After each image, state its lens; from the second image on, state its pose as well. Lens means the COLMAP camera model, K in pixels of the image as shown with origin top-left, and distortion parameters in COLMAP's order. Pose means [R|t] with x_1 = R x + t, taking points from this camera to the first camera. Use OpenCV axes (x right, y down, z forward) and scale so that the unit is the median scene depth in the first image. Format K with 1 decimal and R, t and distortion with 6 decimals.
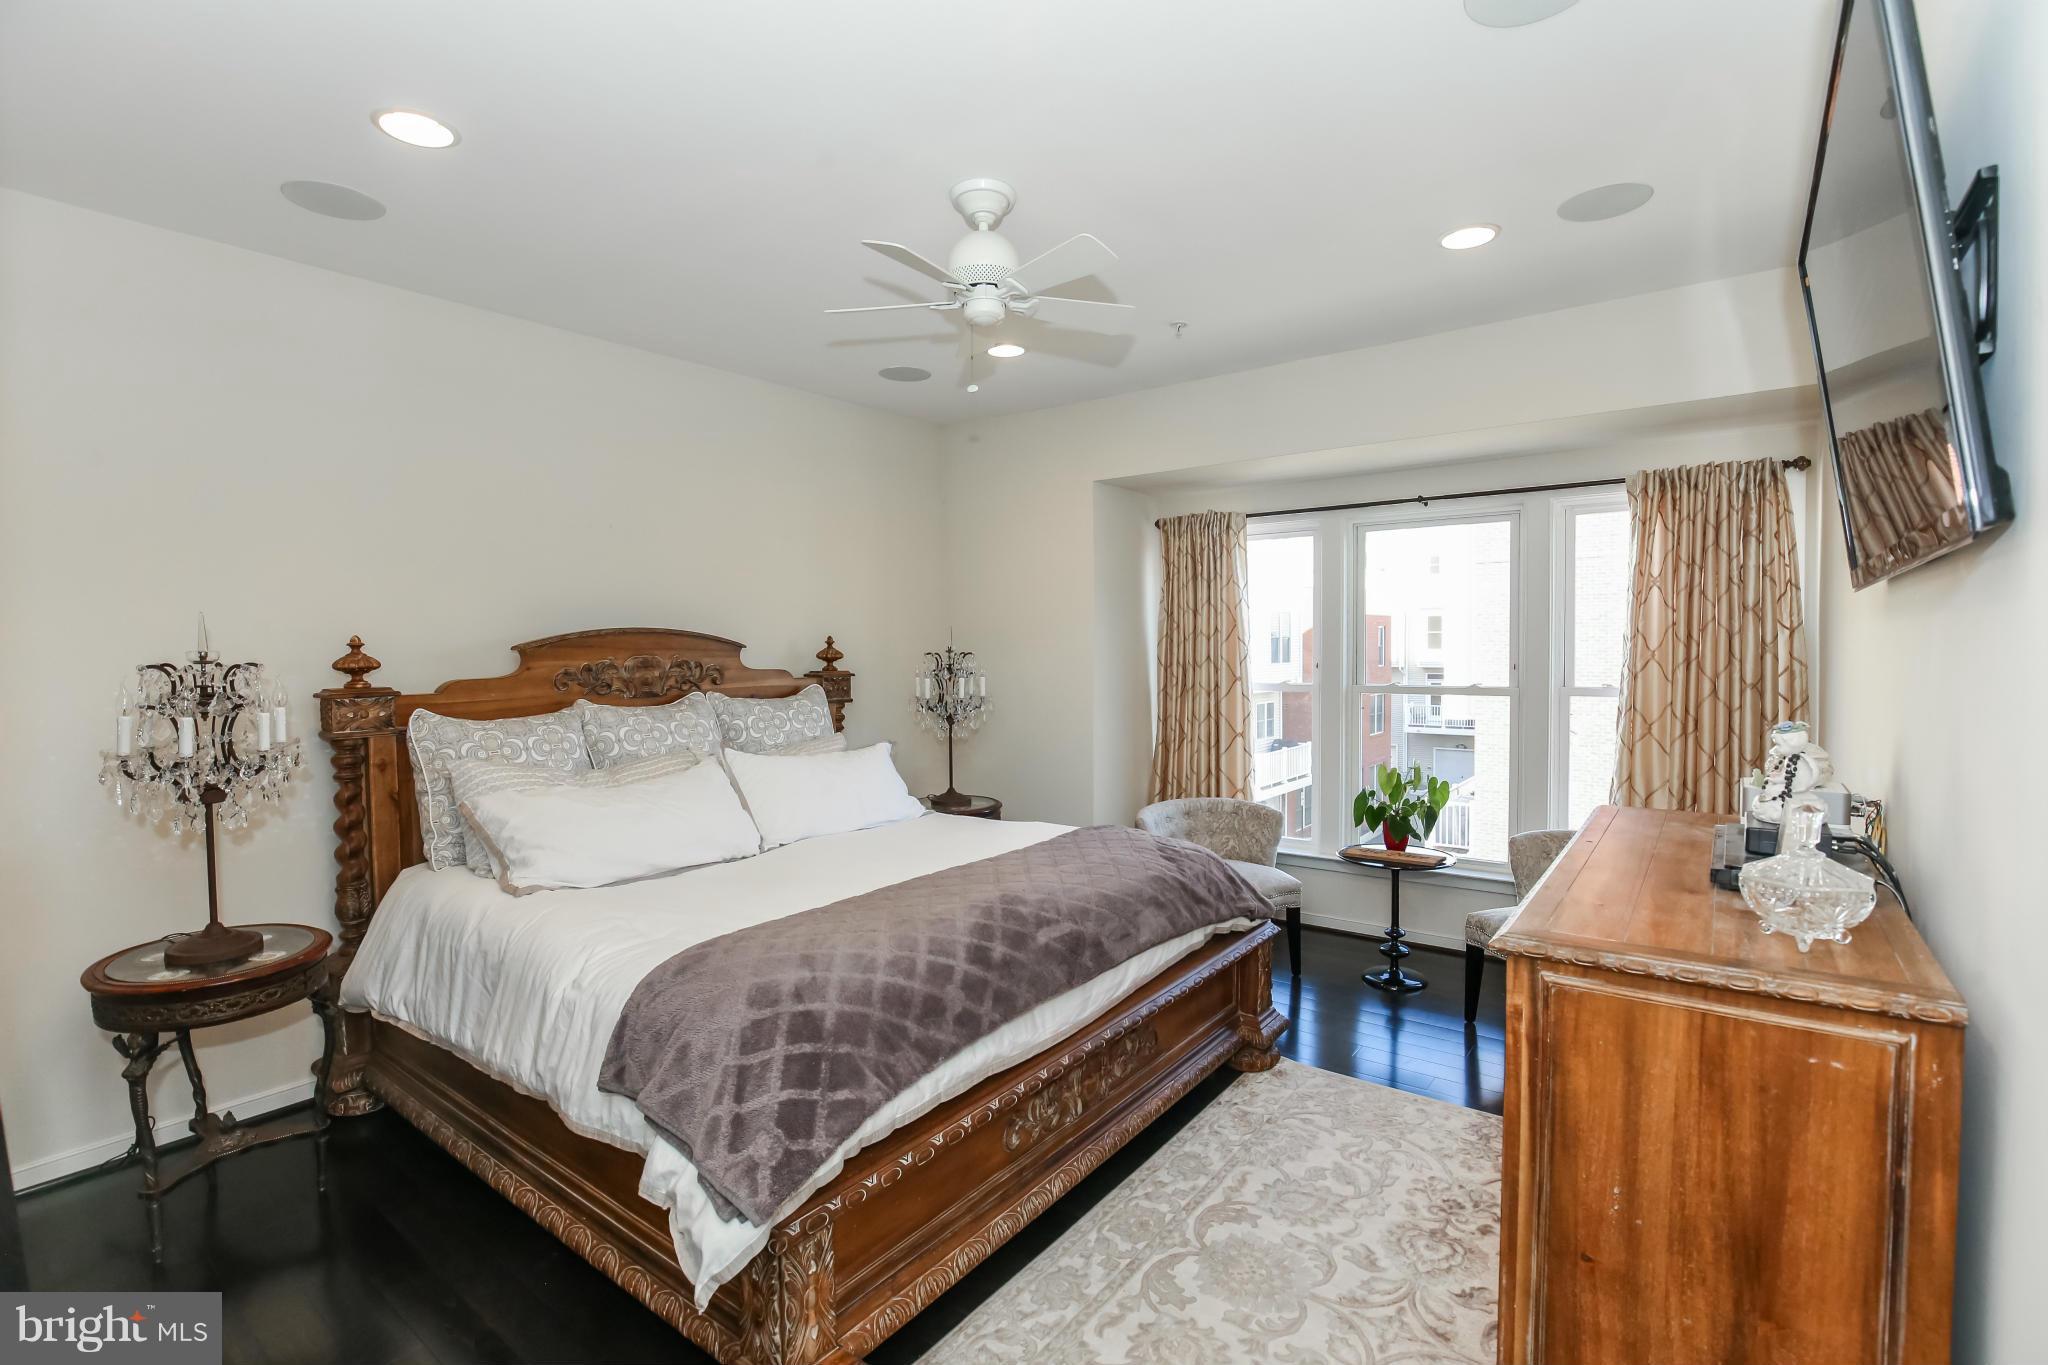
lens RADIAL K [[920.0, 0, 1024.0], [0, 920.0, 682.5], [0, 0, 1]] dist [-0.133641, 0.000179]
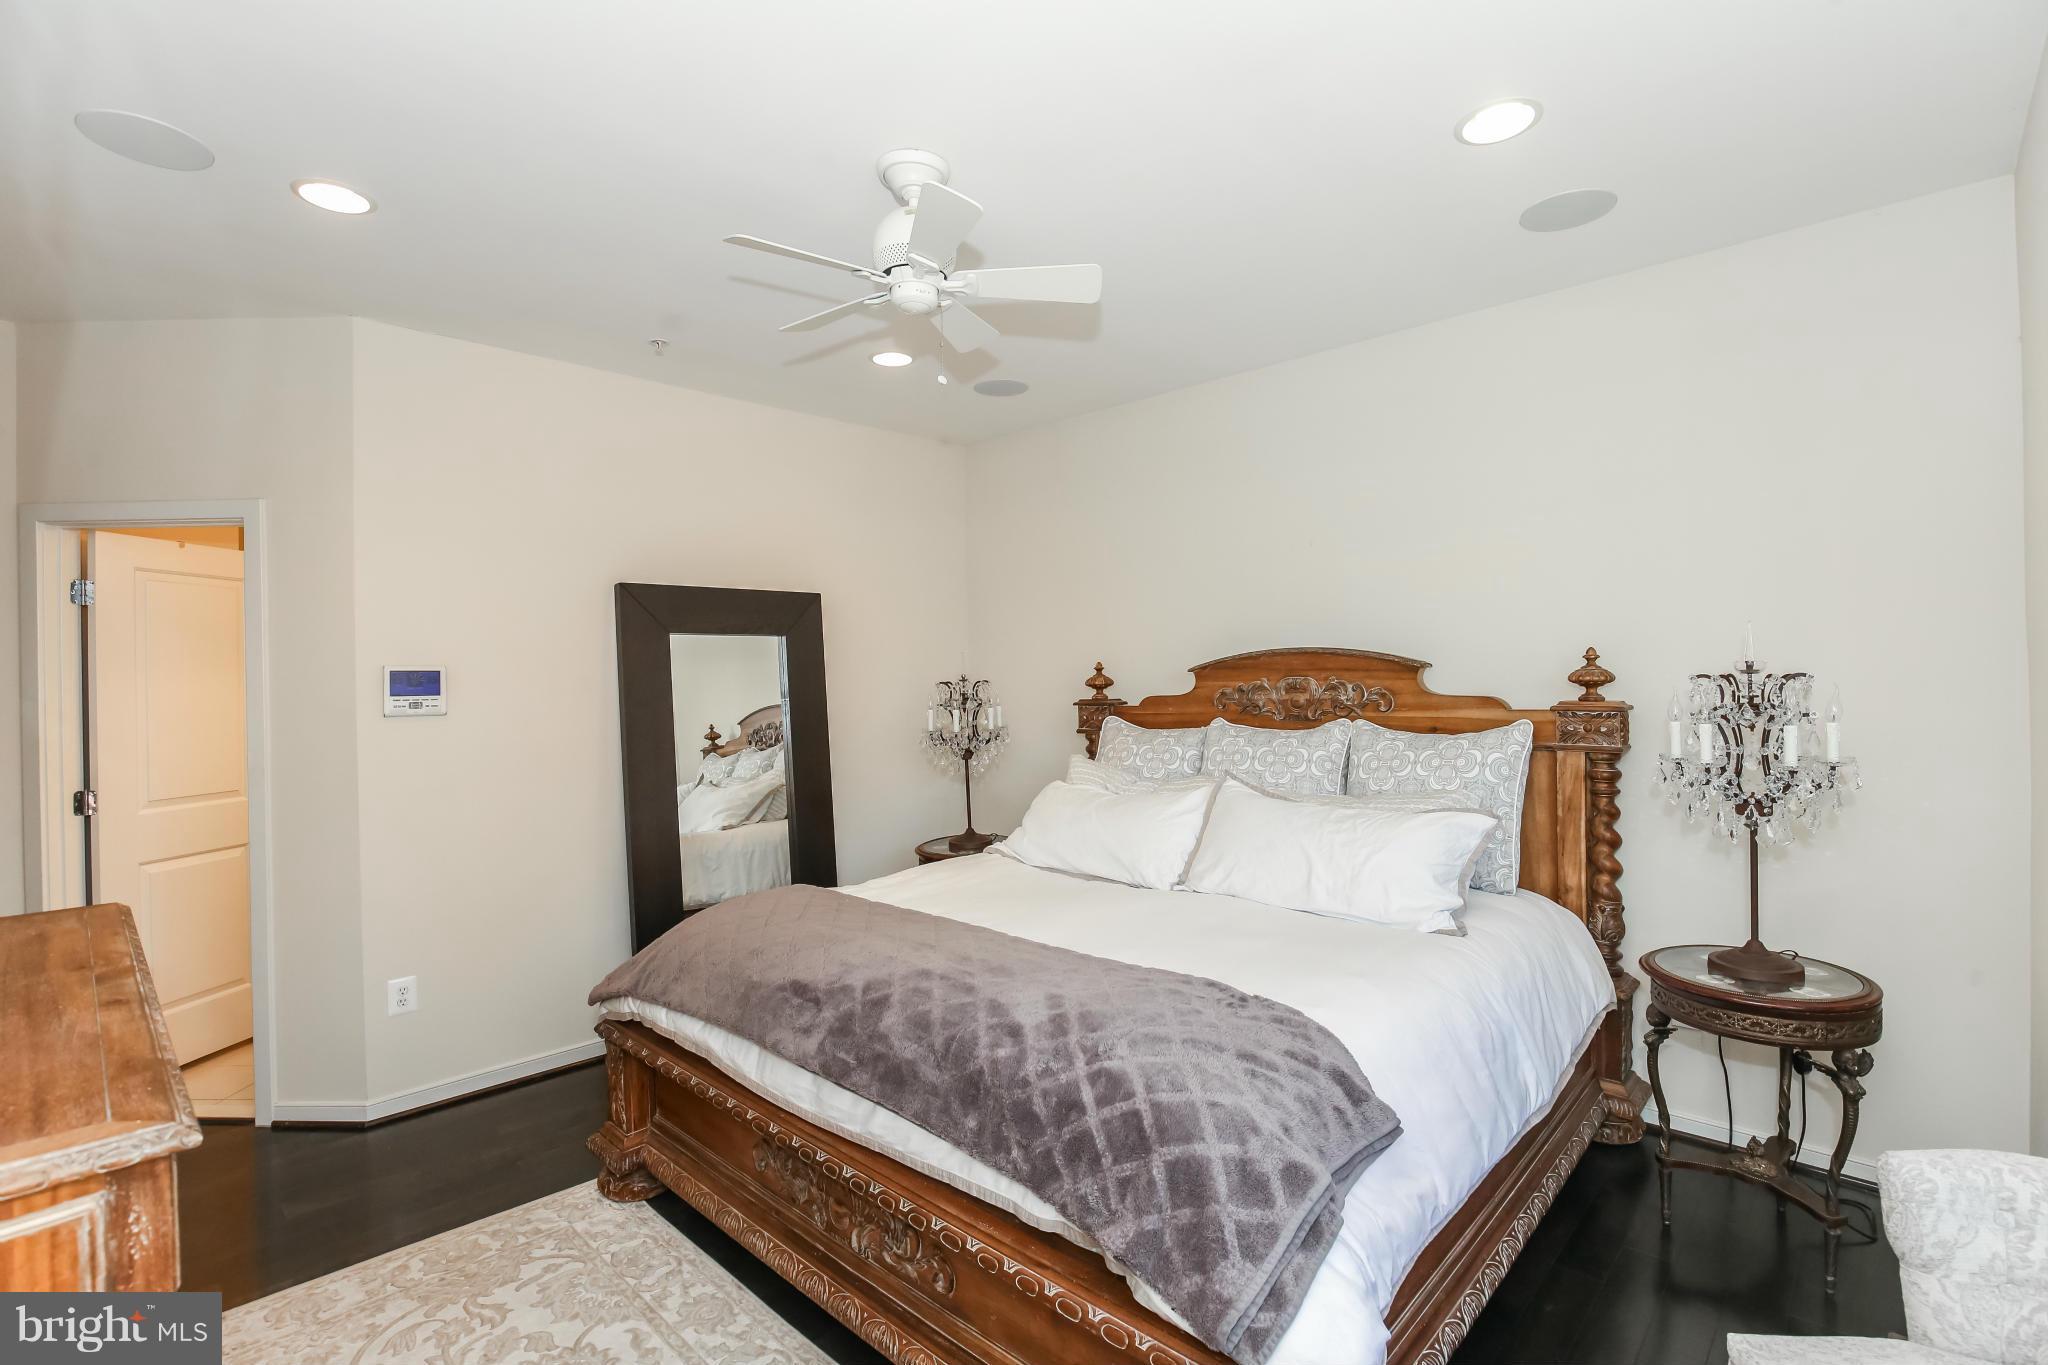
lens RADIAL K [[894.8, 0, 1024.0], [0, 894.8, 682.5], [0, 0, 1]] dist [-0.019869, -0.000153]
pose [[-0.139162, 0.015218, -0.990153, 0.620729], [-0.020218, 0.999630, 0.018205, -0.039105], [0.990063, 0.022552, -0.138802, 0.916817]]
